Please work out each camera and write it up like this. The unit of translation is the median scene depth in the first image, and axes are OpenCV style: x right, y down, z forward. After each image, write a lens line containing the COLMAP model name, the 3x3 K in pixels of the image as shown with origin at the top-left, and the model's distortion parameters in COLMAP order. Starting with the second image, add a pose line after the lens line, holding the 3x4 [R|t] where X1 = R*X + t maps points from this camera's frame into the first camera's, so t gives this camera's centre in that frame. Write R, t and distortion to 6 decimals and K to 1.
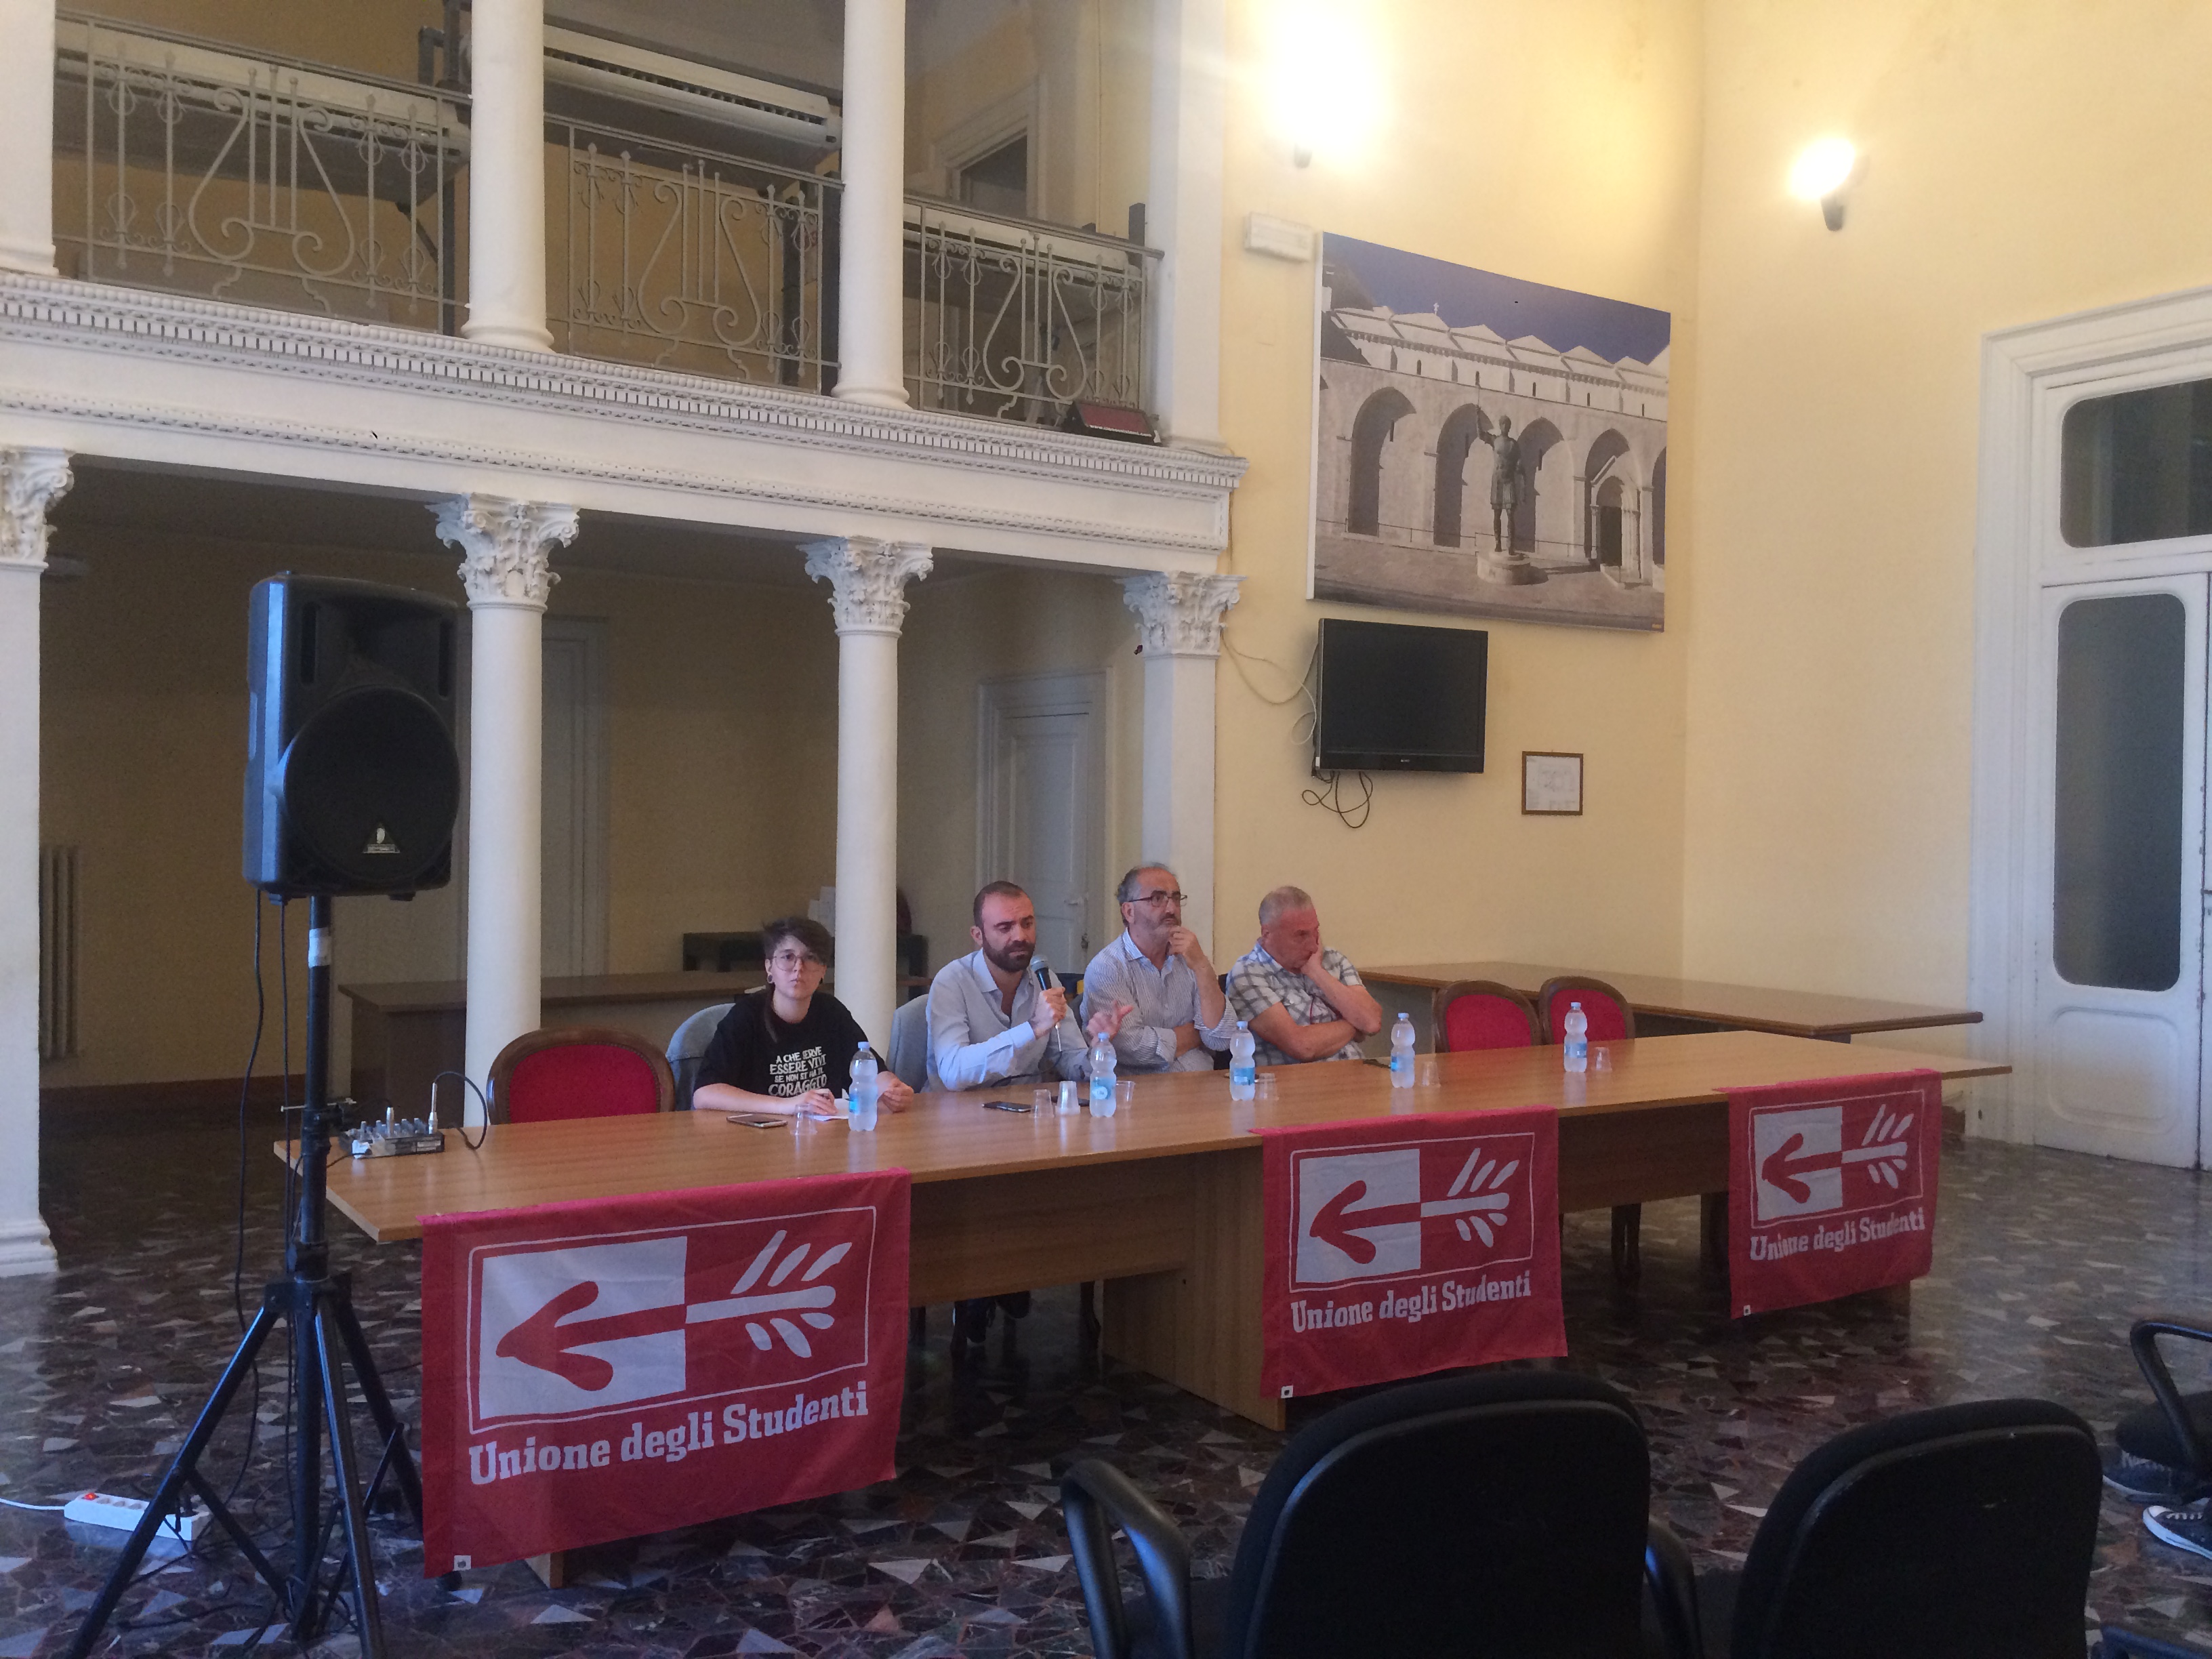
lens RADIAL K [[1874.0, 0, 1093.3], [0, 1874.0, 820.2], [0, 0, 1]] dist [0.129529, -0.194214]
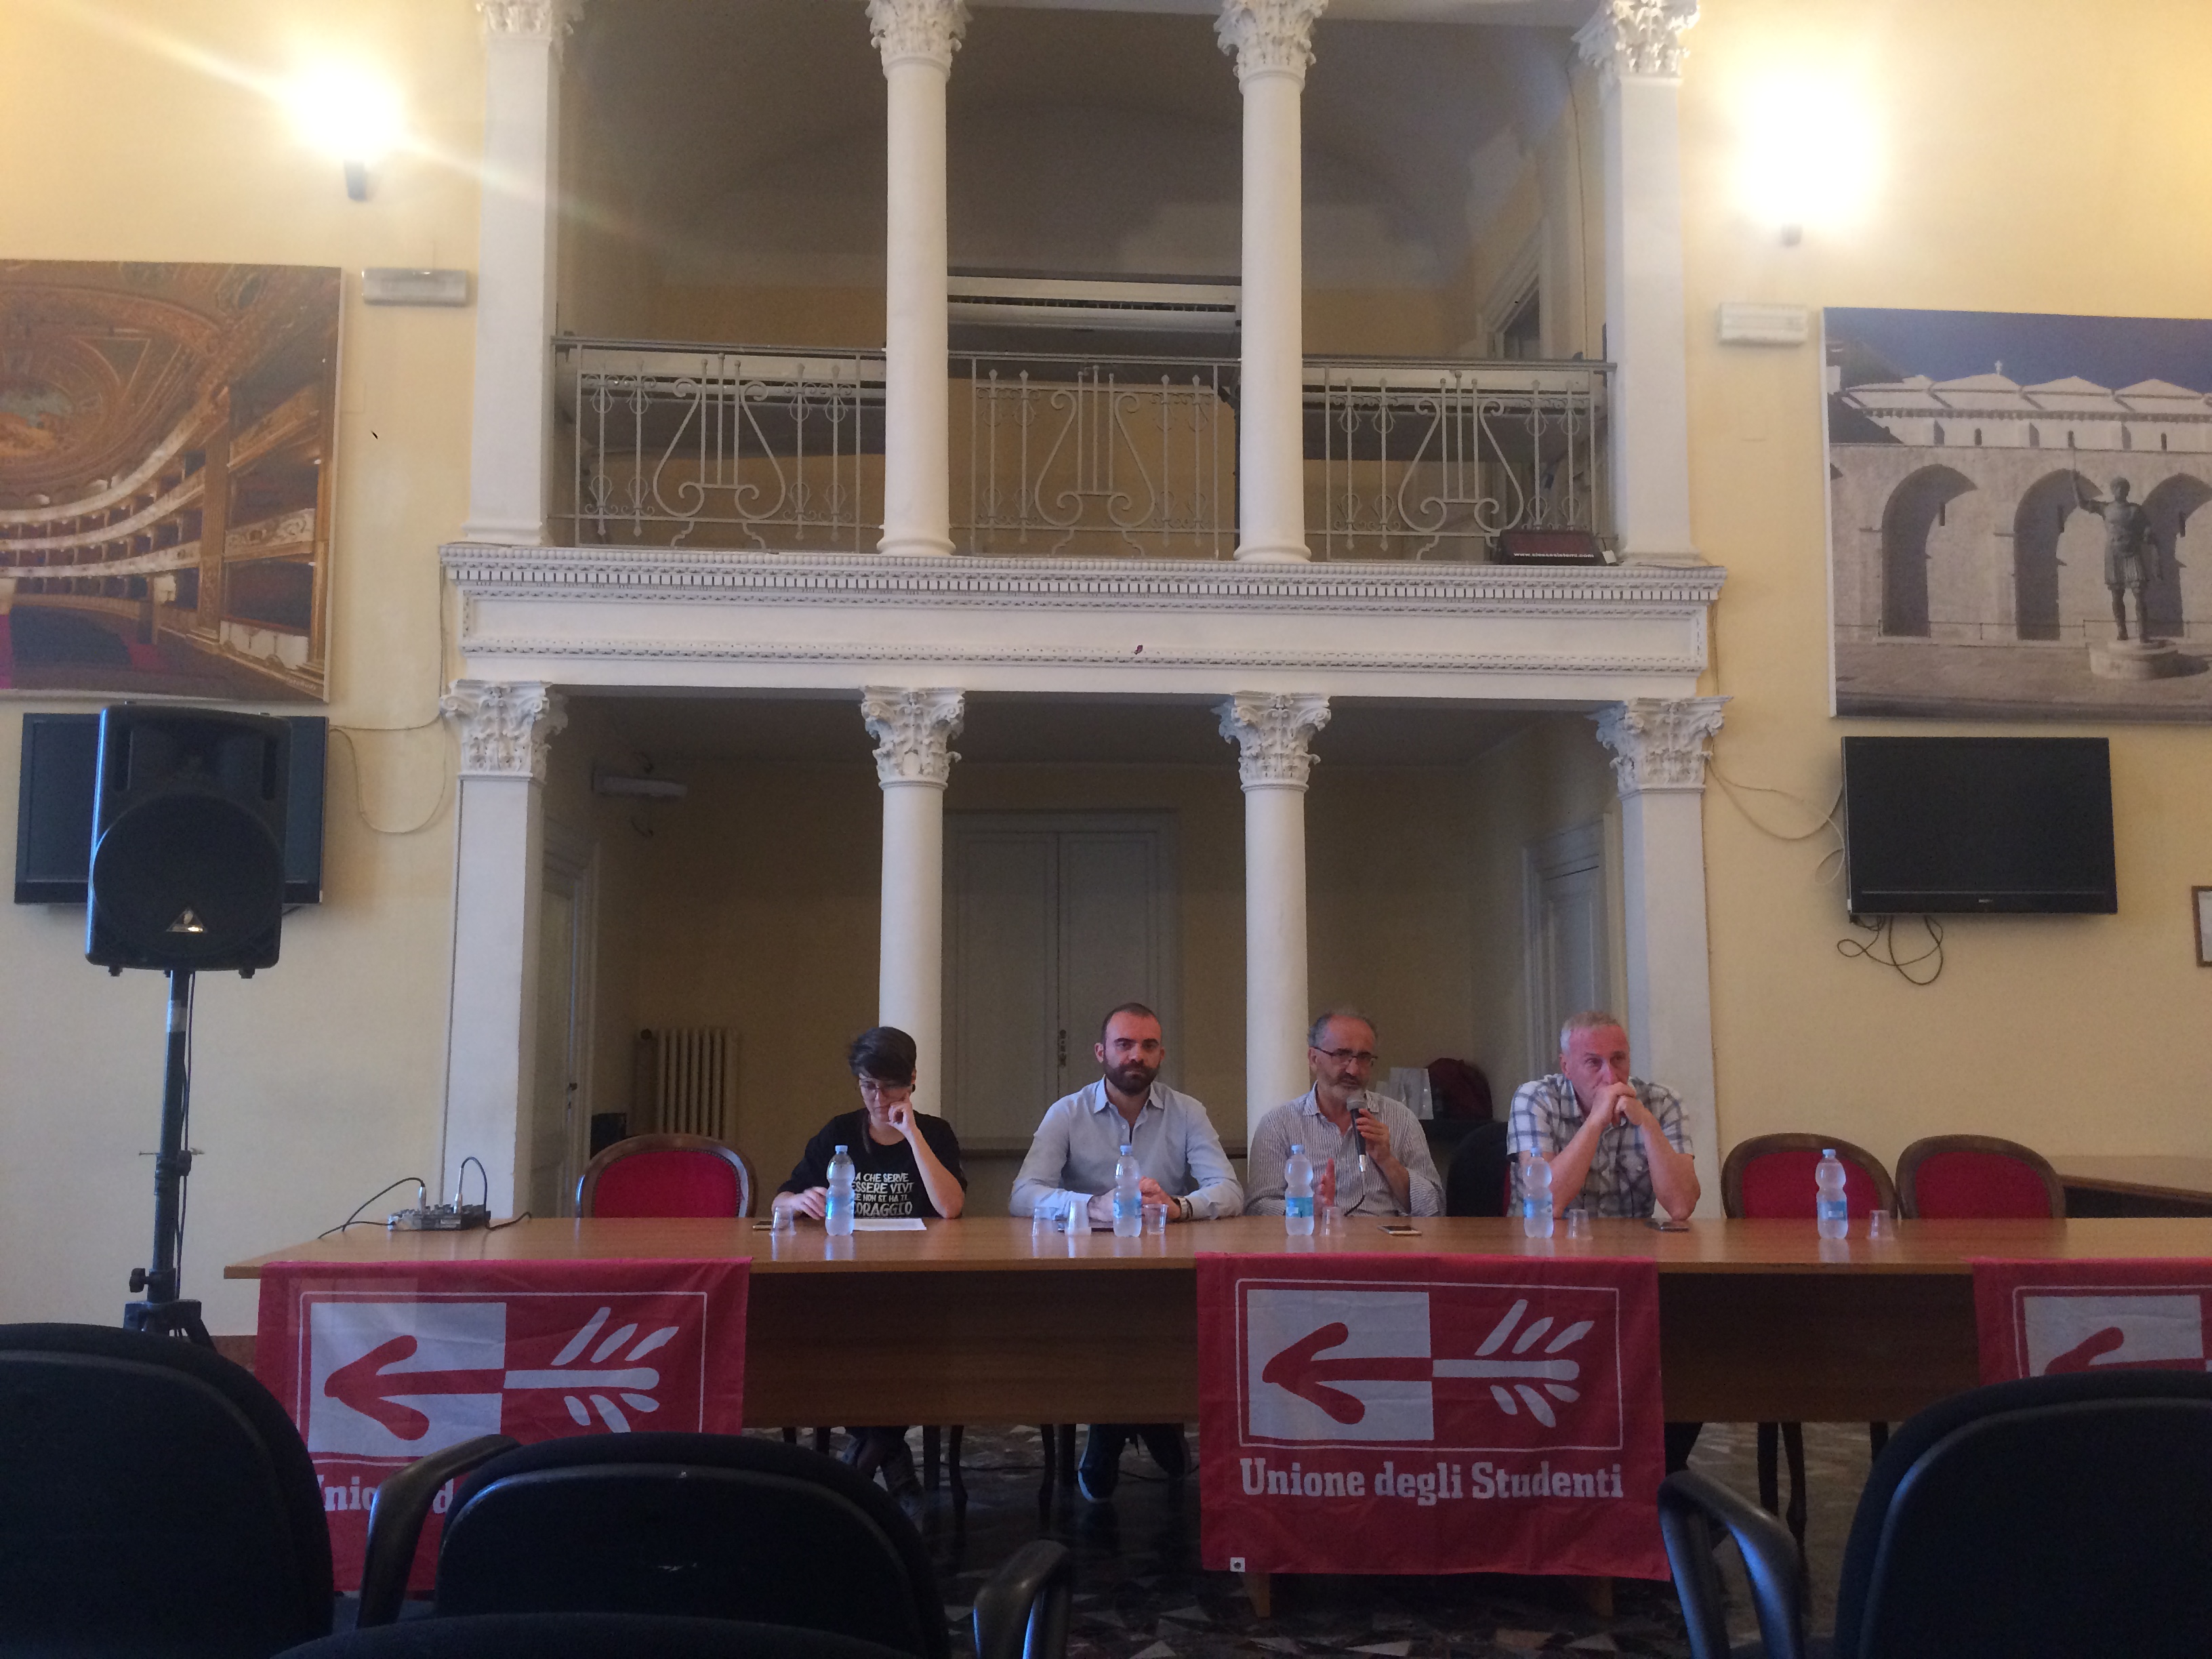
lens RADIAL K [[1874.0, 0, 1090.7], [0, 1874.0, 810.0], [0, 0, 1]] dist [0.129529, -0.194214]
pose [[0.865547, -0.074739, -0.495220, 0.325641], [0.009346, 0.991040, -0.133234, 0.048791], [0.500741, 0.110692, 0.858490, 0.117462]]
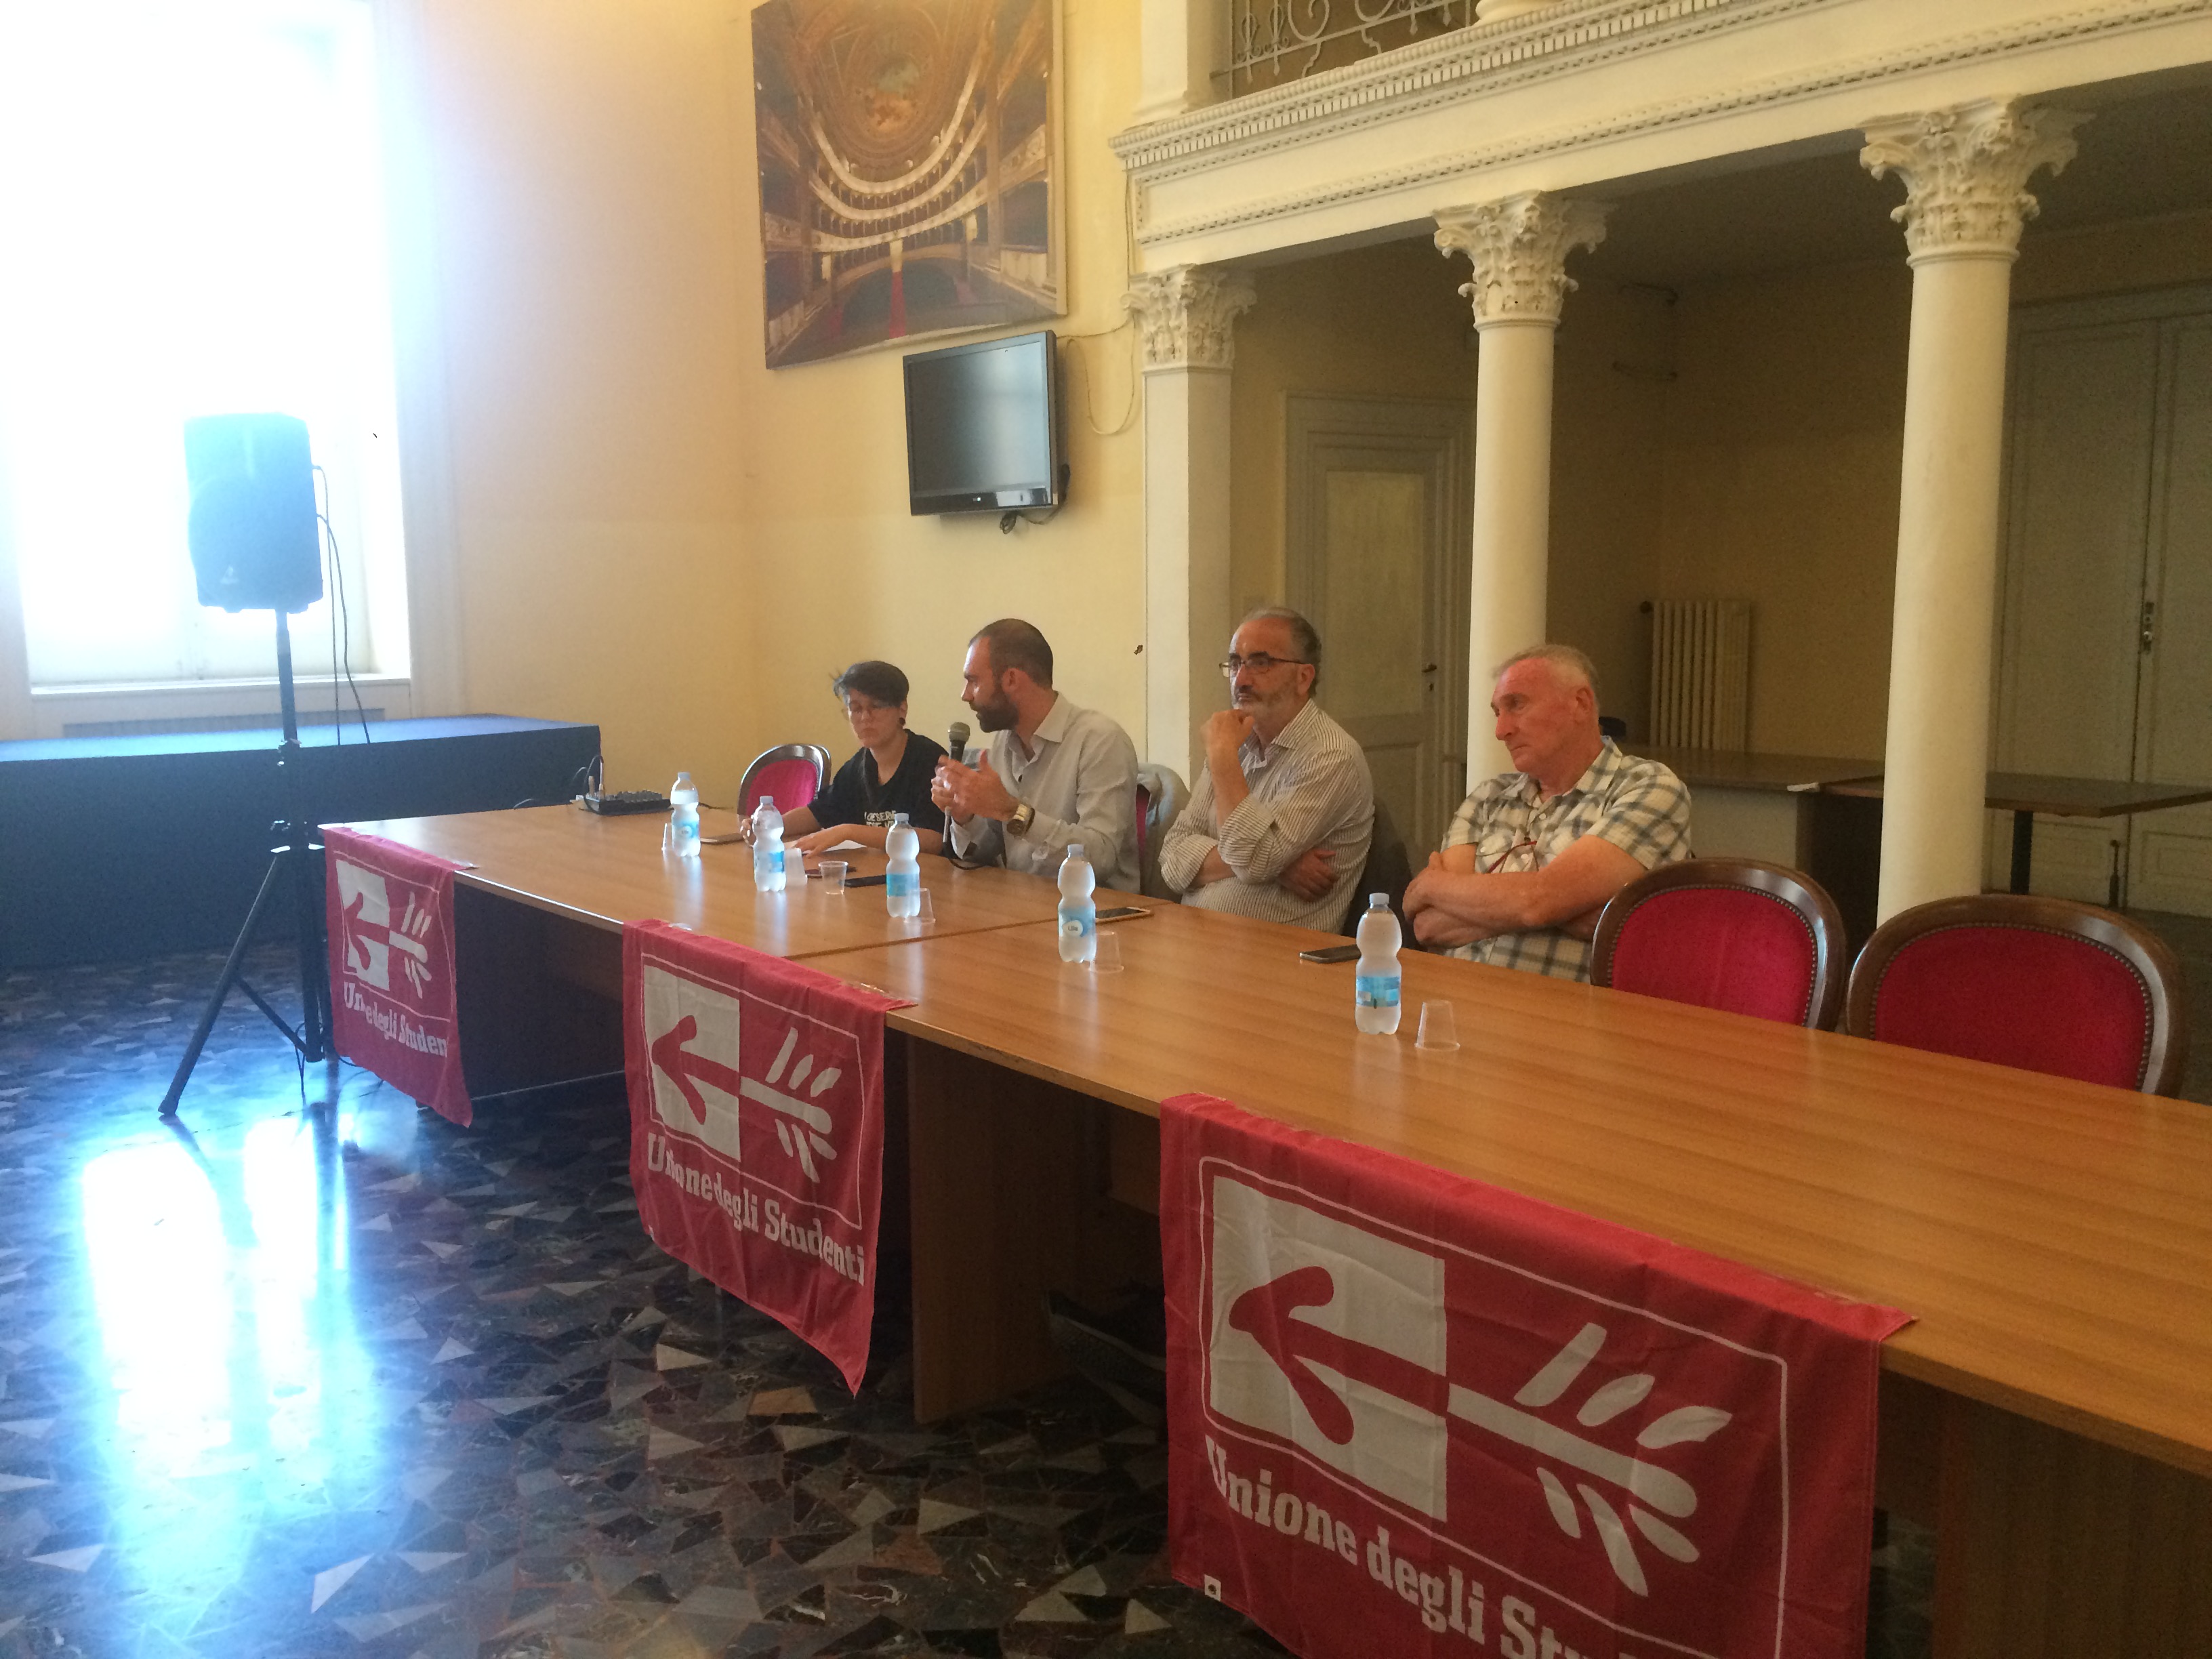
lens RADIAL K [[1874.0, 0, 1100.9], [0, 1874.0, 826.4], [0, 0, 1]] dist [0.129529, -0.194214]
pose [[0.089393, 0.114276, -0.989419, 0.601763], [0.007730, 0.993287, 0.115421, 0.018637], [0.995966, -0.017967, 0.087909, 0.732415]]
